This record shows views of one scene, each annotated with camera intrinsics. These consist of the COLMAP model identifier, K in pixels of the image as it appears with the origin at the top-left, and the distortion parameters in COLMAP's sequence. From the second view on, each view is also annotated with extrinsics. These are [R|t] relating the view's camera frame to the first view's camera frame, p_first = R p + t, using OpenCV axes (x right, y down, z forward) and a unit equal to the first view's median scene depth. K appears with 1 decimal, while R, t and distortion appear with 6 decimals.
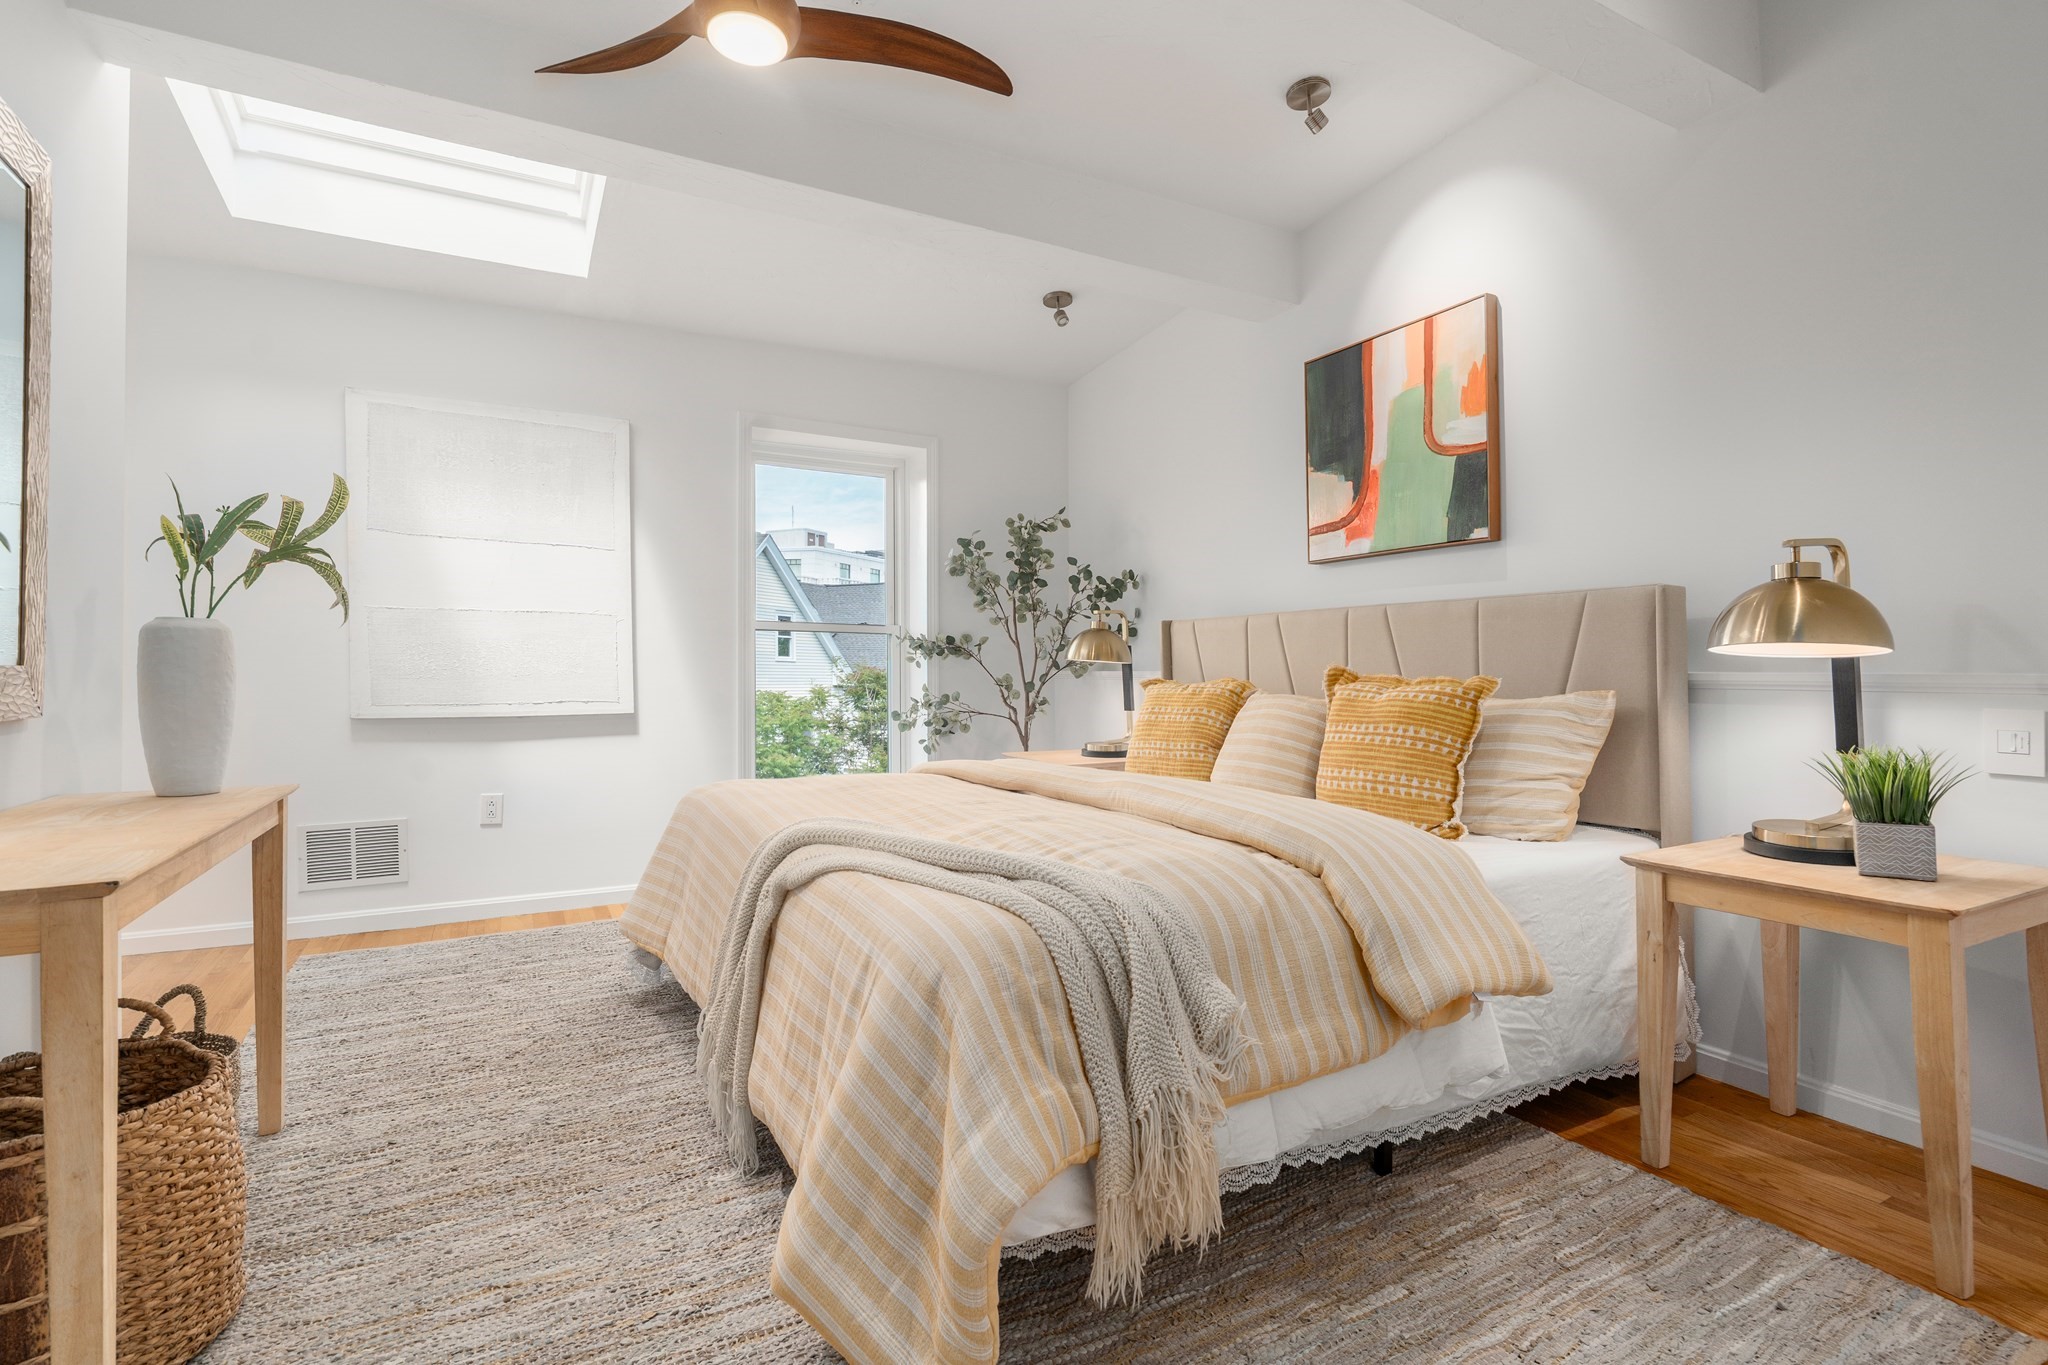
lens RADIAL K [[933.6, 0, 1020.2], [0, 933.6, 672.2], [0, 0, 1]] dist [-0.002249, -0.000677]
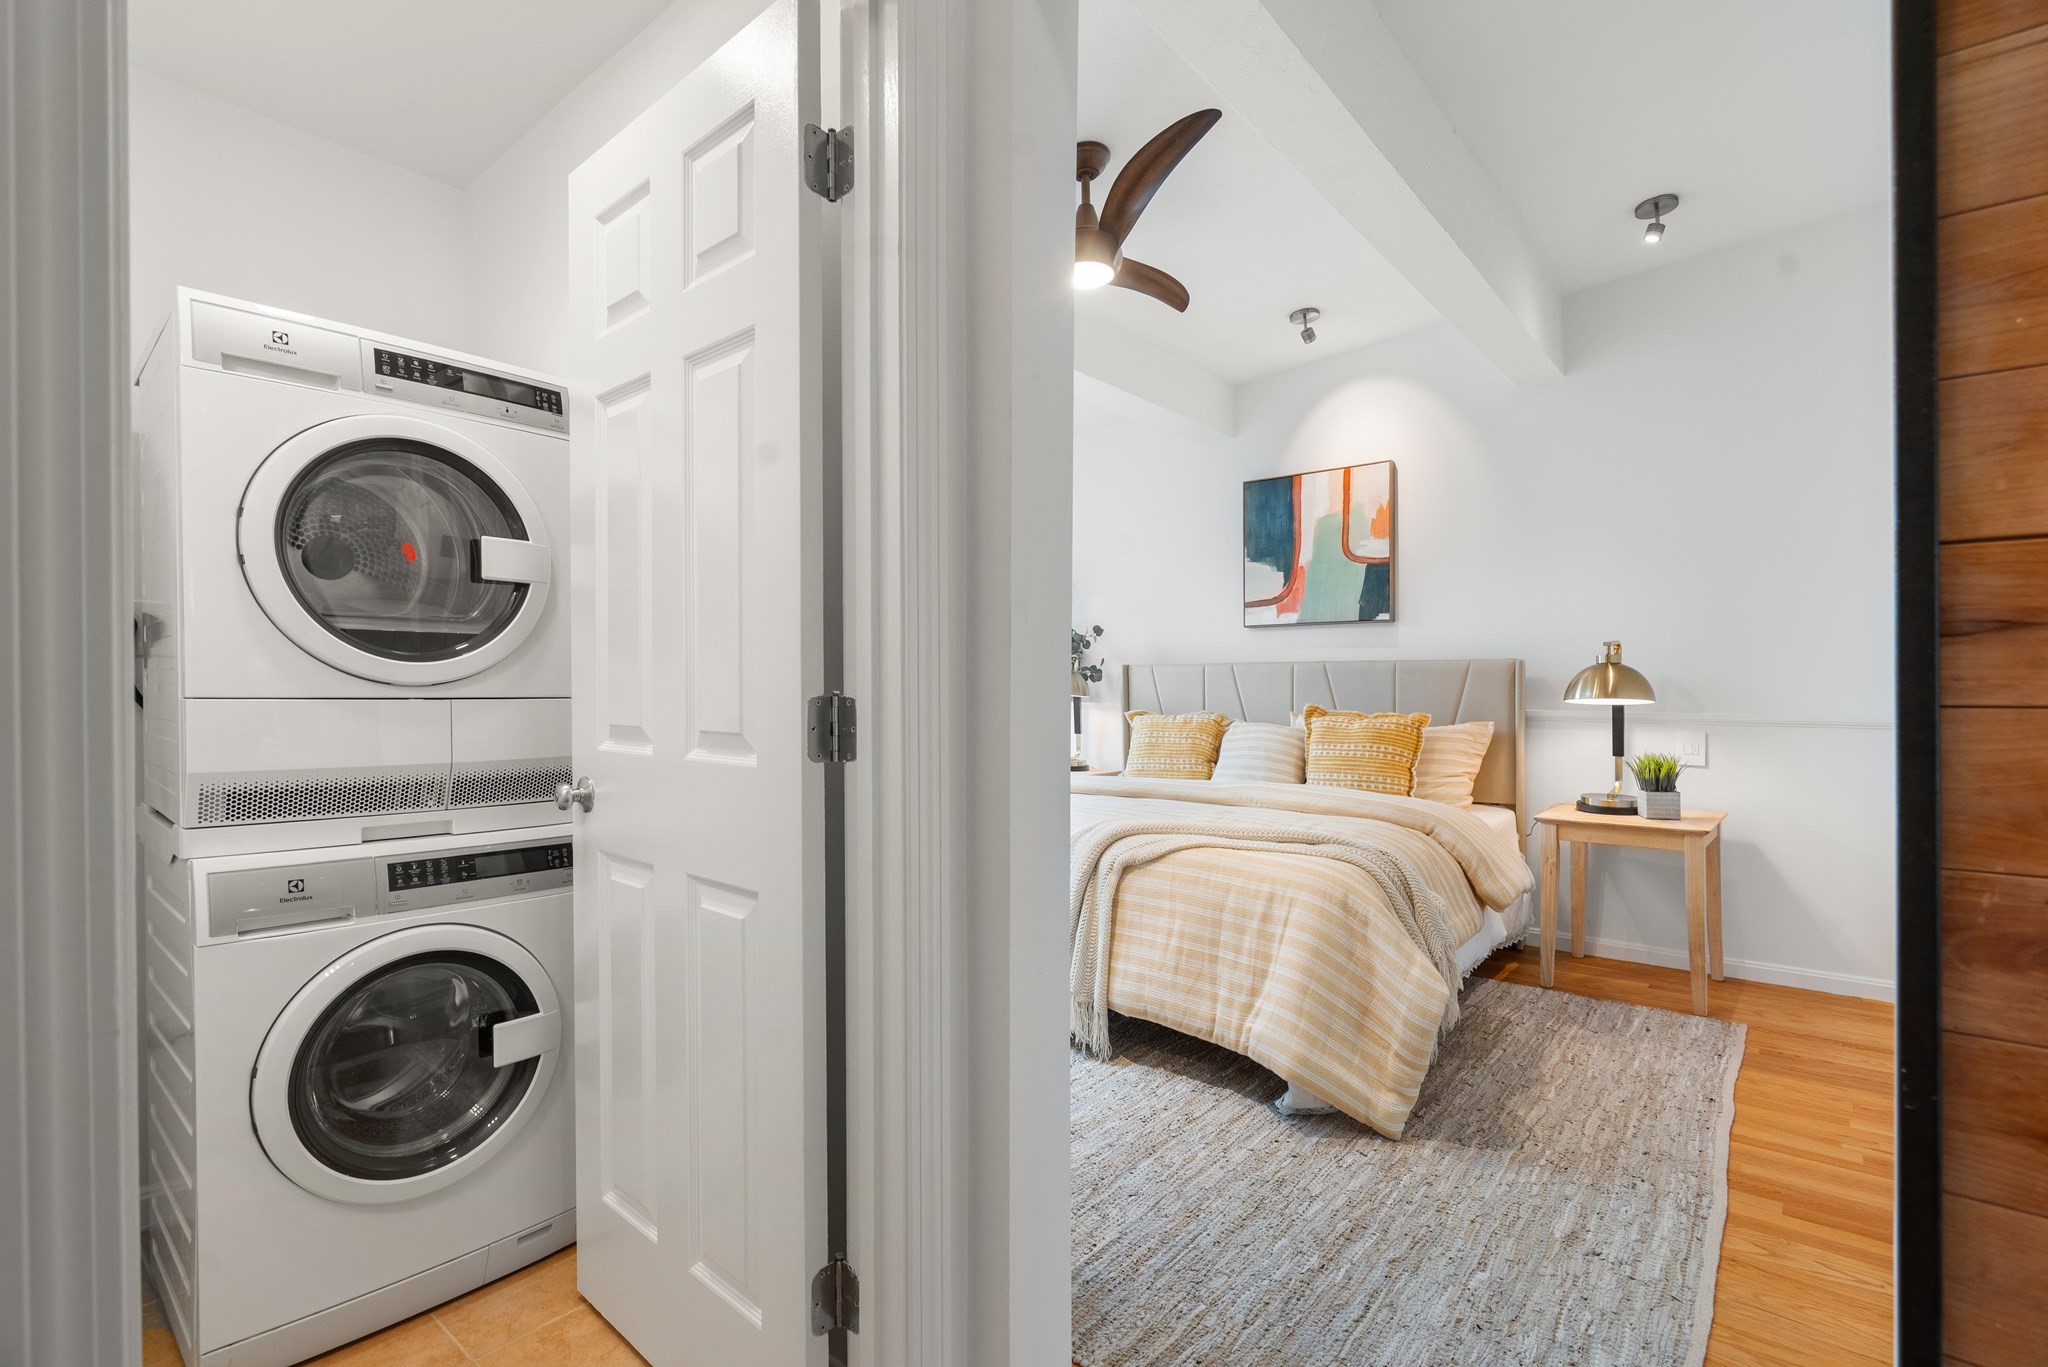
lens RADIAL K [[933.6, 0, 989.1], [0, 933.6, 700.7], [0, 0, 1]] dist [-0.002249, -0.000677]
pose [[0.935805, -0.004032, 0.352496, -0.792438], [-0.001788, 0.999867, 0.016184, -0.042988], [-0.352515, -0.015775, 0.935673, -0.247032]]
